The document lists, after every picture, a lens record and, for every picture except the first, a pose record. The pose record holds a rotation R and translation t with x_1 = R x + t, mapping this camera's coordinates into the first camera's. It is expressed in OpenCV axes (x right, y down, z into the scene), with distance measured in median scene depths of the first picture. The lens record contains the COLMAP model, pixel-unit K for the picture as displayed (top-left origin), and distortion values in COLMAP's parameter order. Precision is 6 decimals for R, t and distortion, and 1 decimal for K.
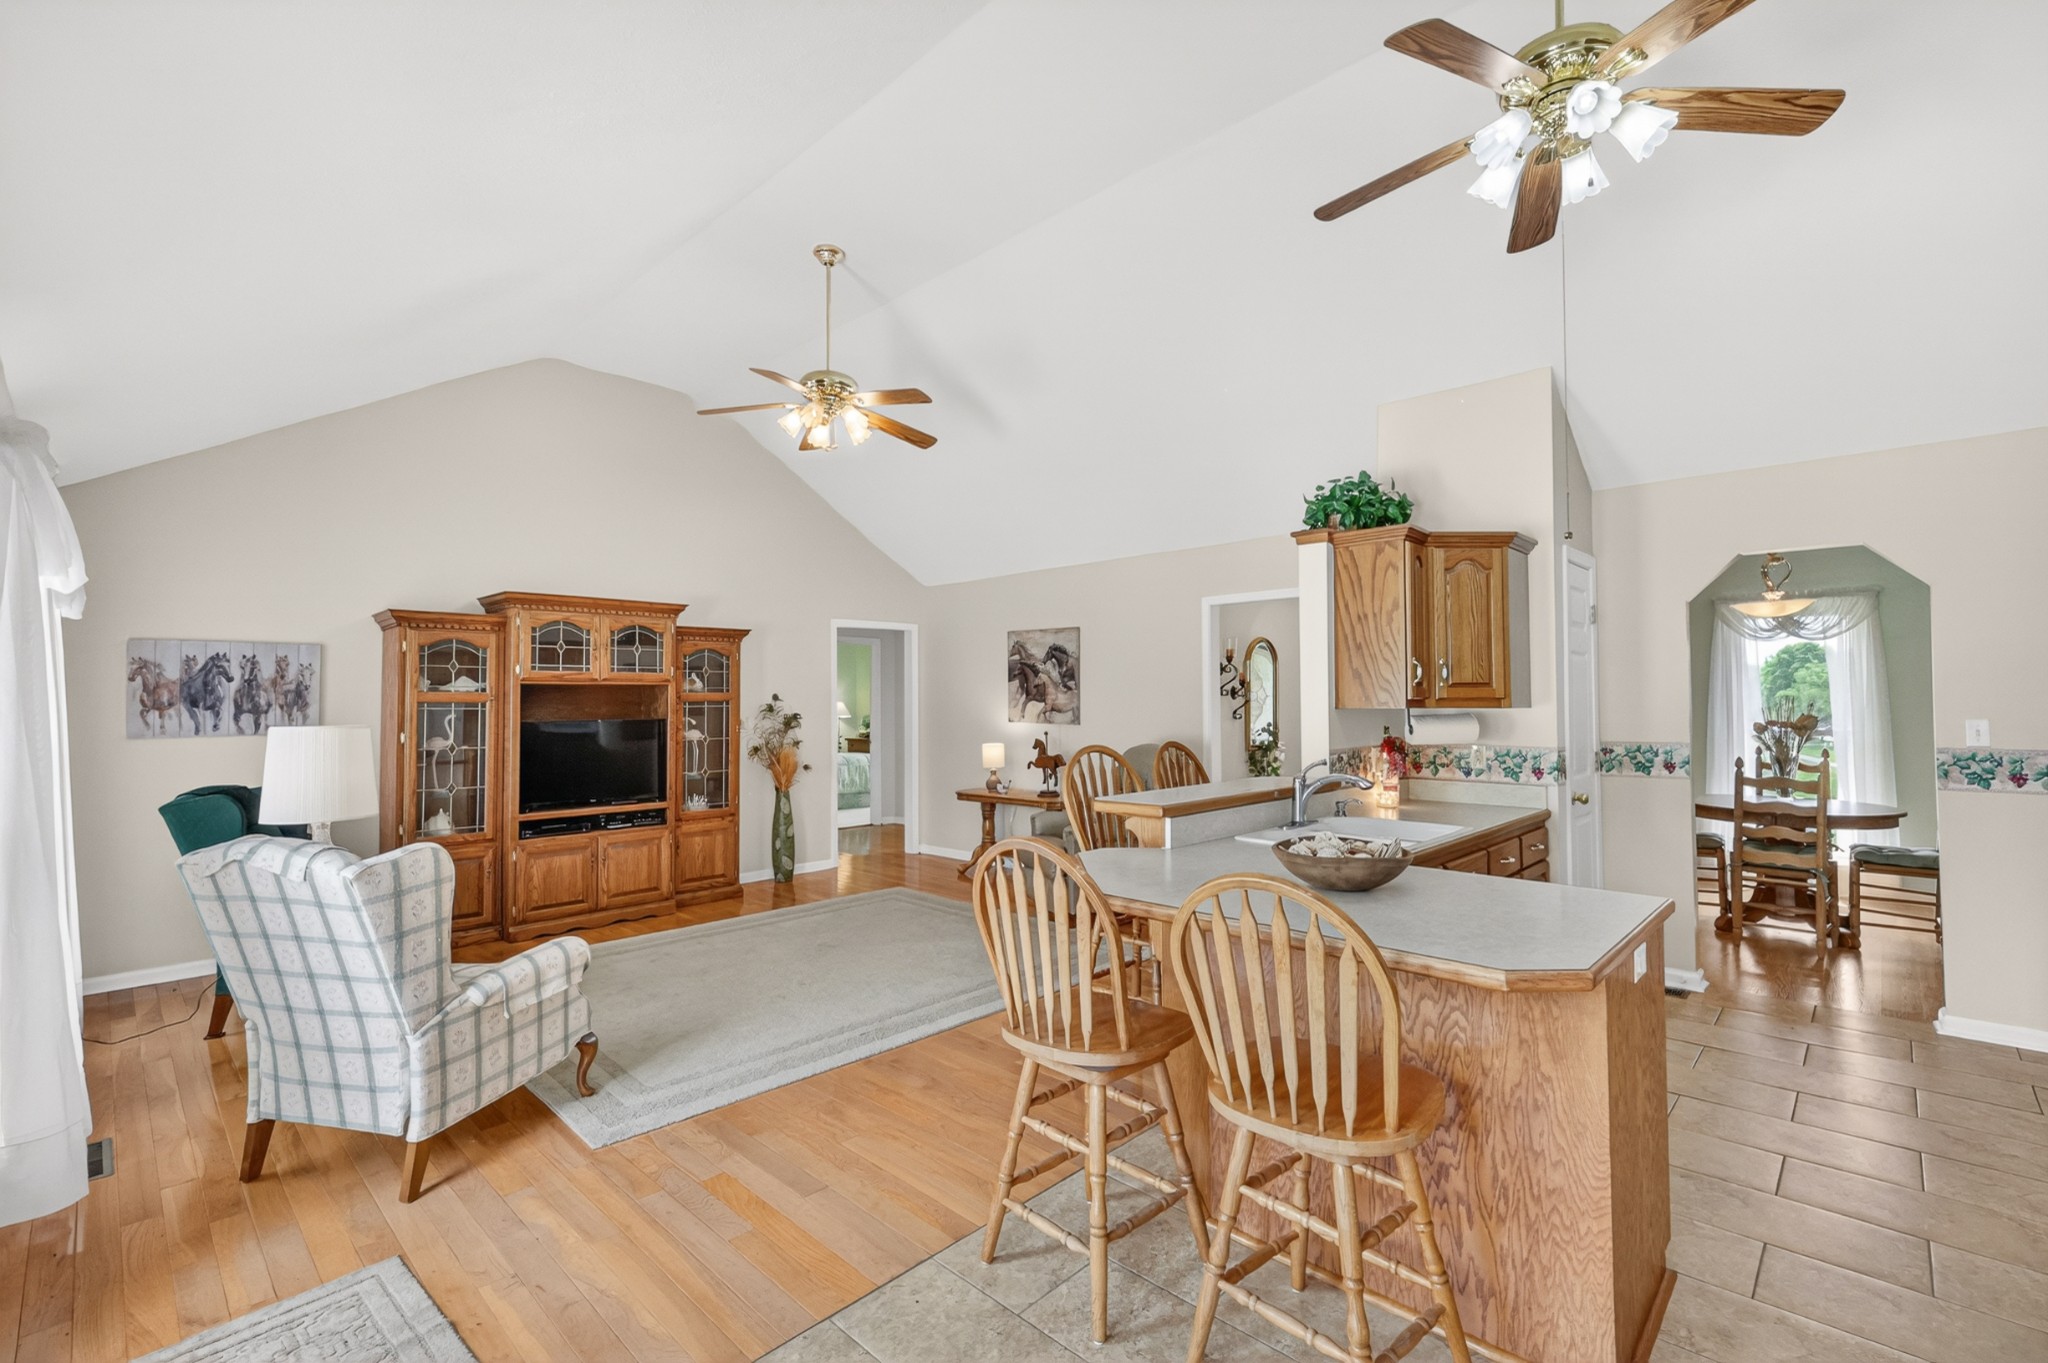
lens RADIAL K [[902.7, 0, 1016.2], [0, 902.7, 678.3], [0, 0, 1]] dist [0.011378, -0.001341]
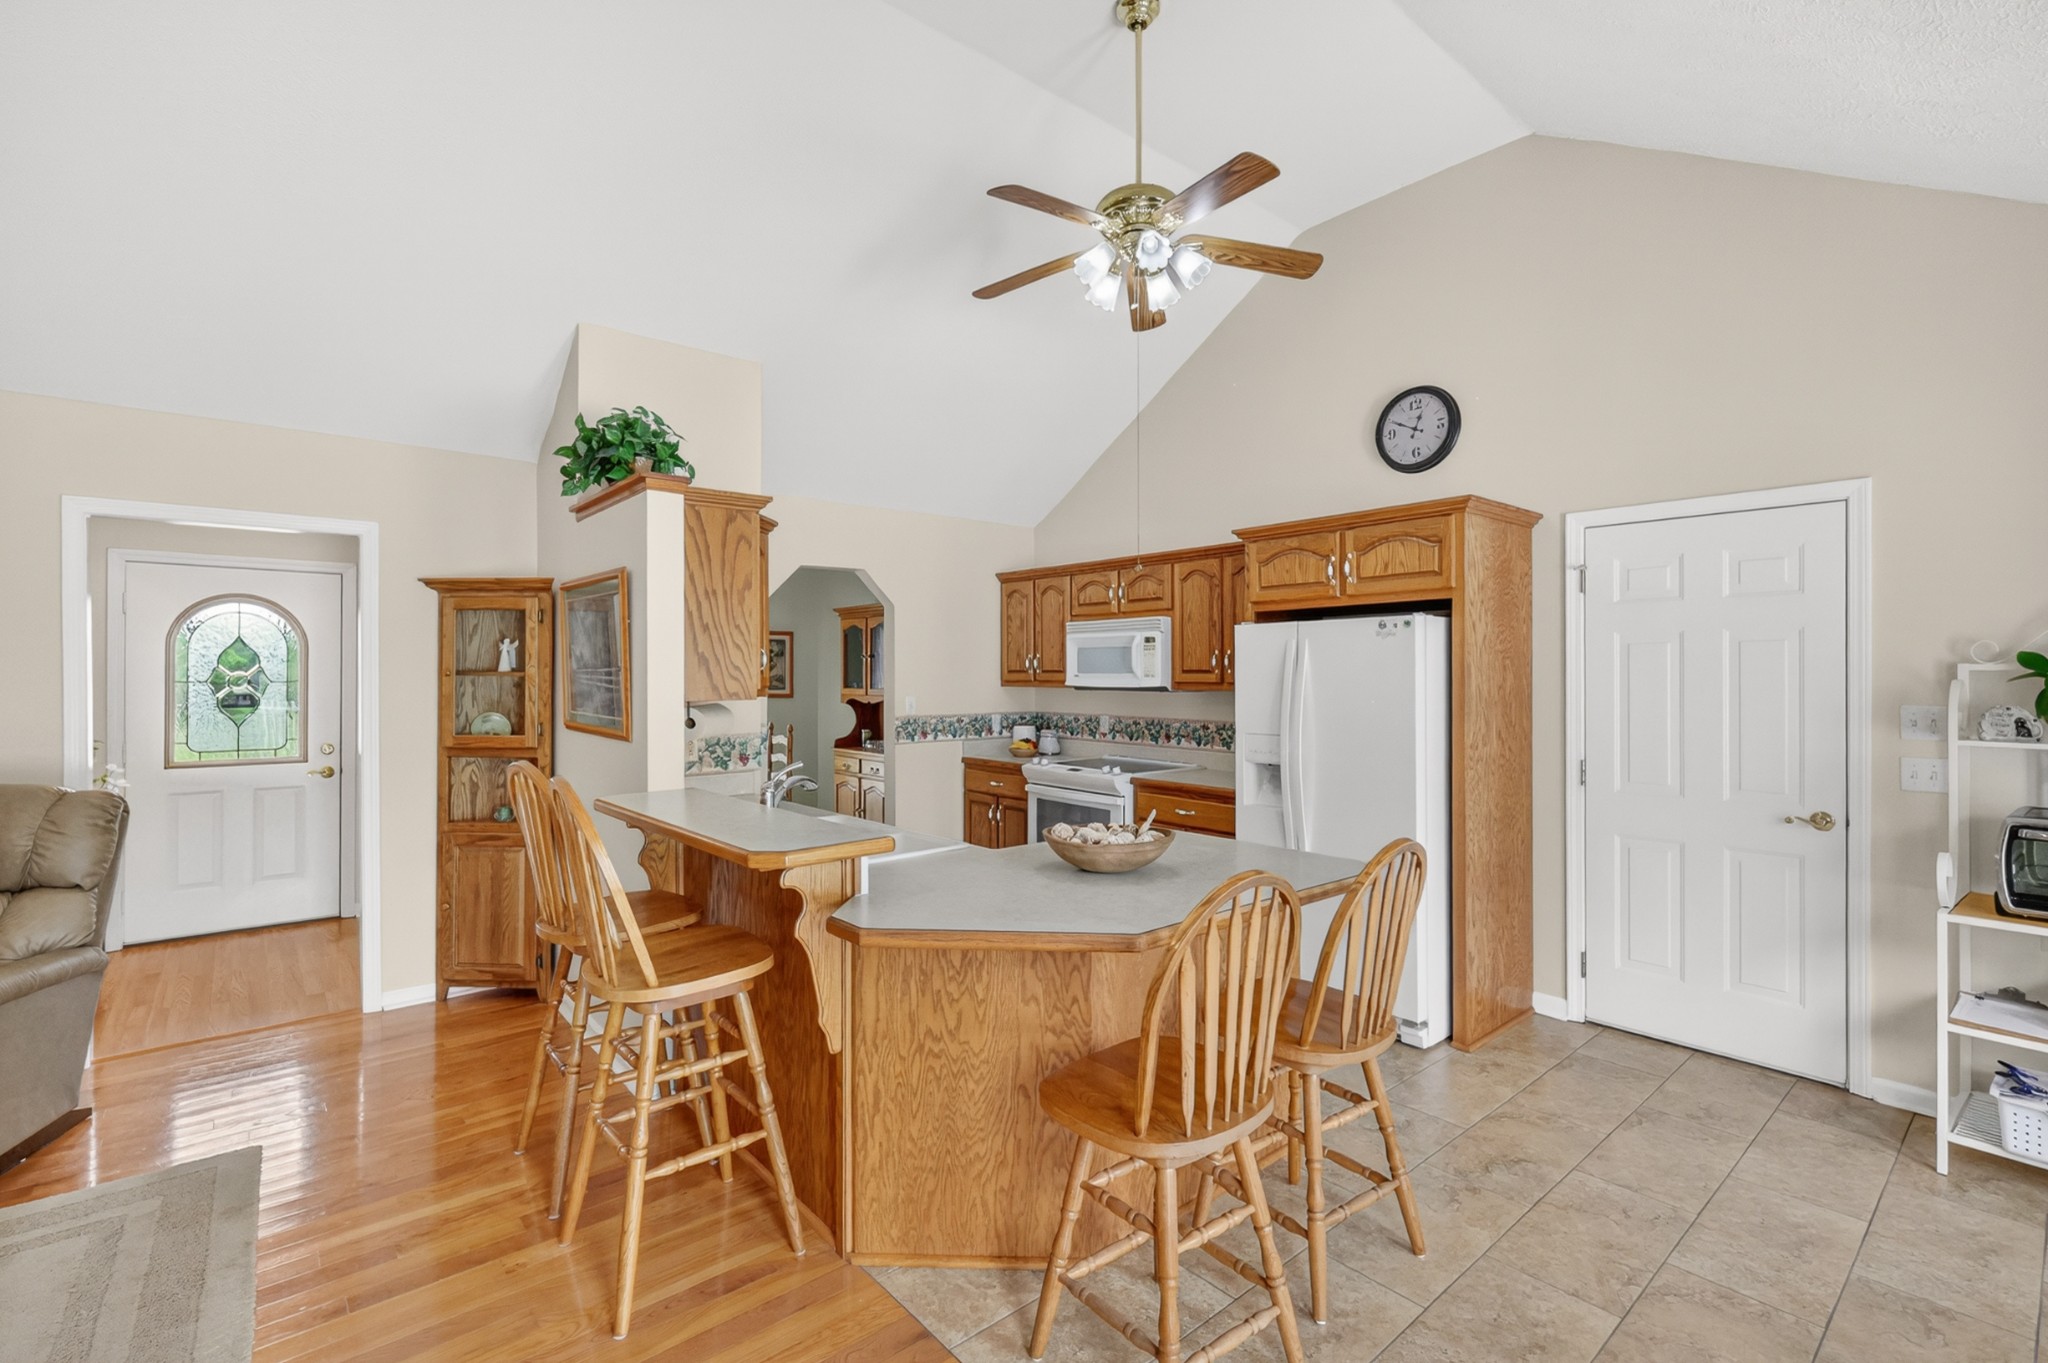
lens RADIAL K [[891.7, 0, 1020.2], [0, 891.7, 677.7], [0, 0, 1]] dist [0.003543, 0.000148]
pose [[0.118628, 0.000778, 0.992939, -0.355997], [-0.013640, 0.999907, 0.000846, 0.006328], [-0.992845, -0.013644, 0.118627, 0.524994]]
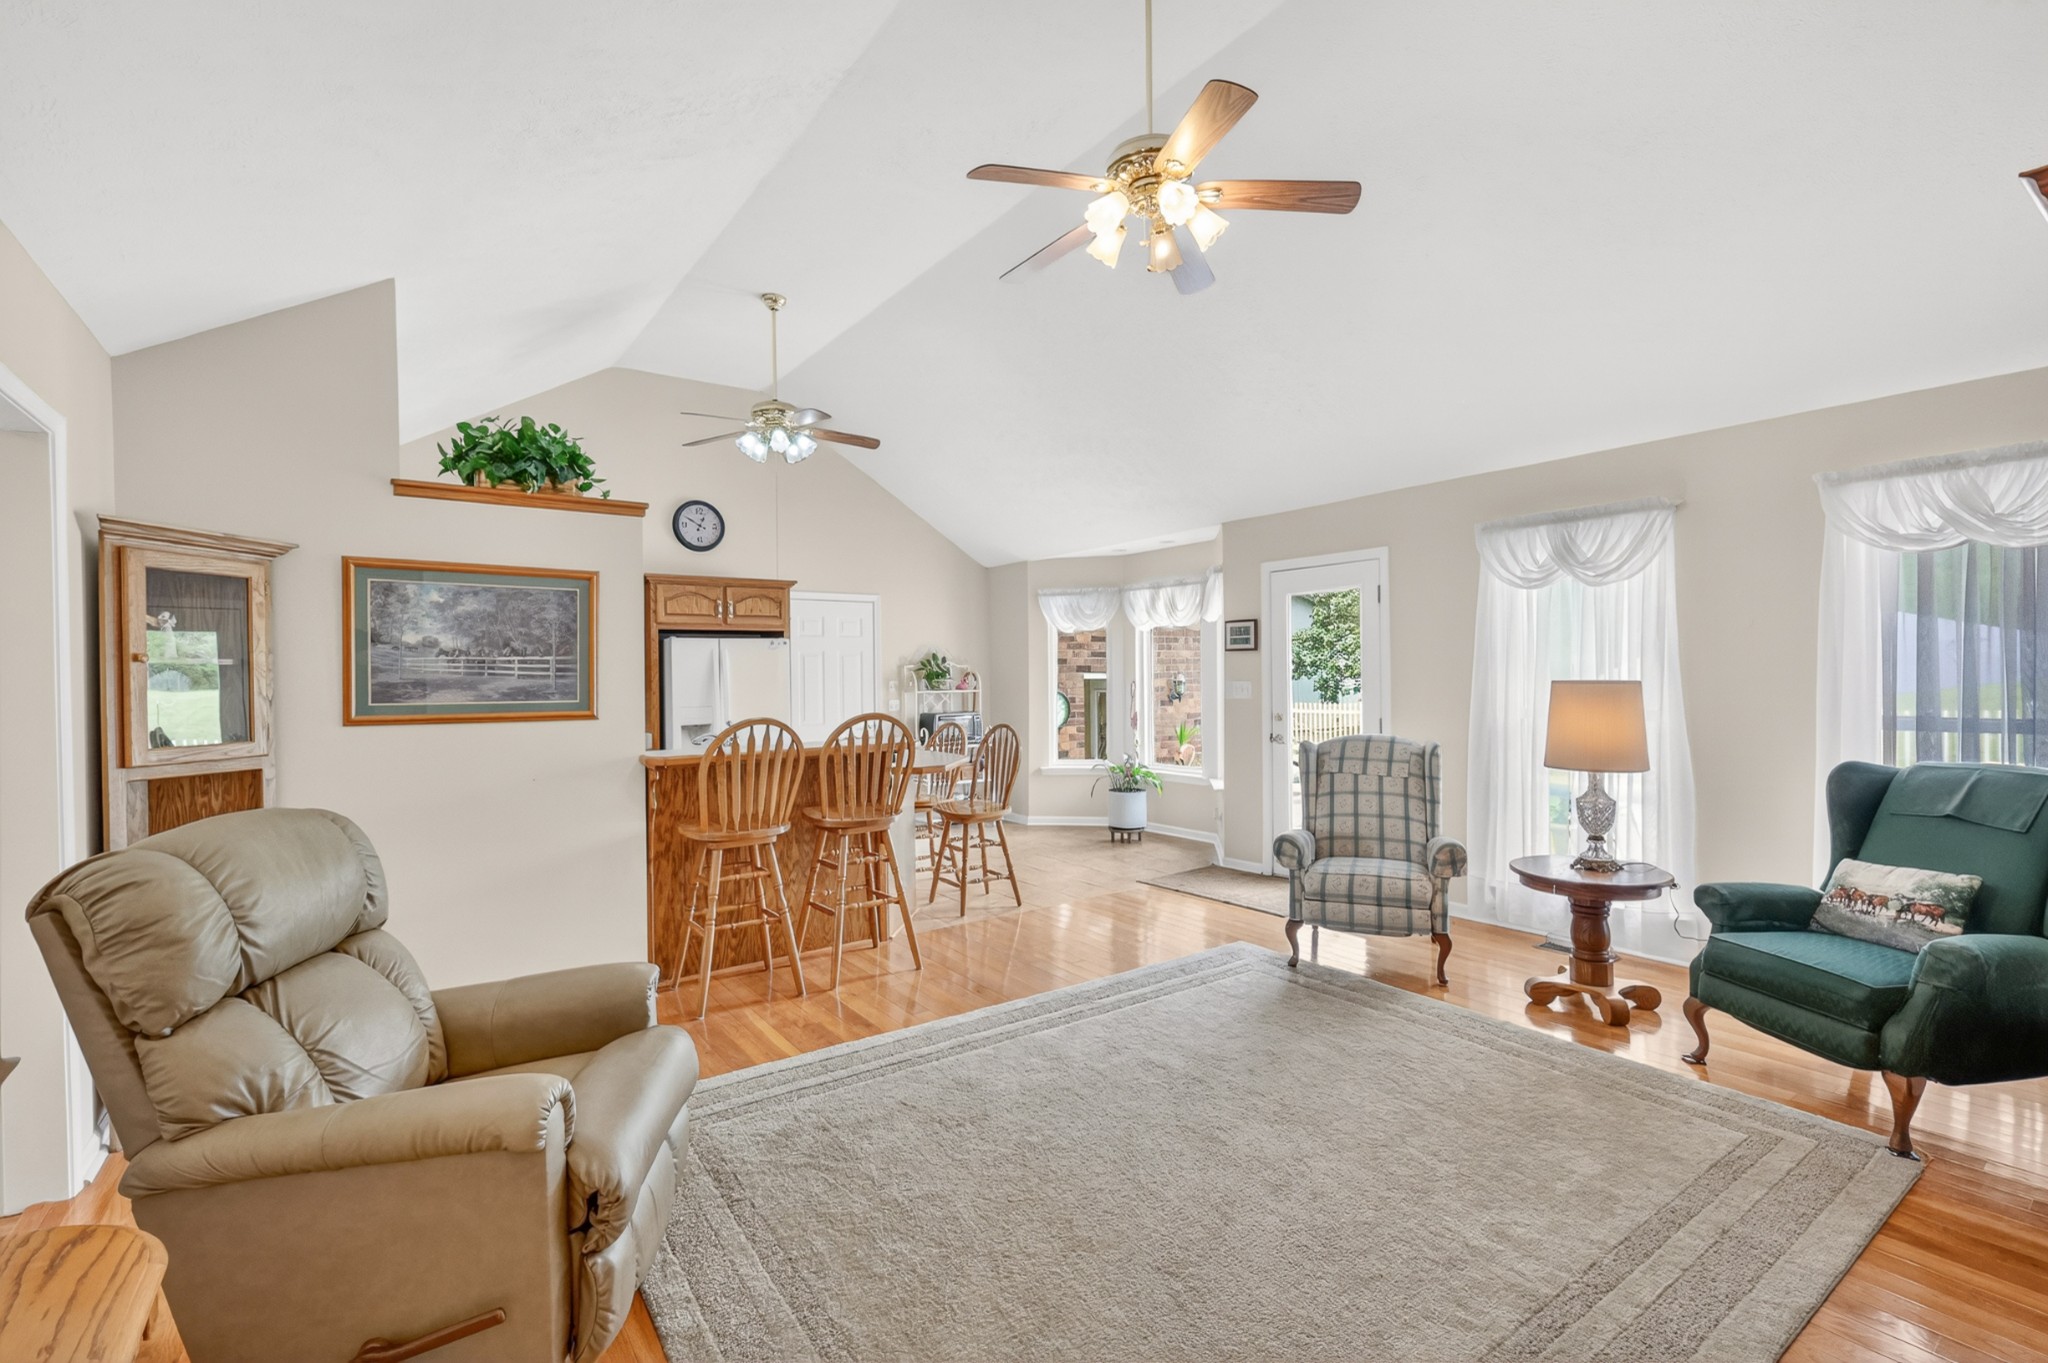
lens RADIAL K [[902.7, 0, 1011.0], [0, 902.7, 682.3], [0, 0, 1]] dist [0.011378, -0.001341]
pose [[-0.979002, 0.019000, 0.202965, -0.227110], [0.016166, 0.999747, -0.015609, 0.045046], [-0.203211, -0.012000, -0.979062, 1.606104]]
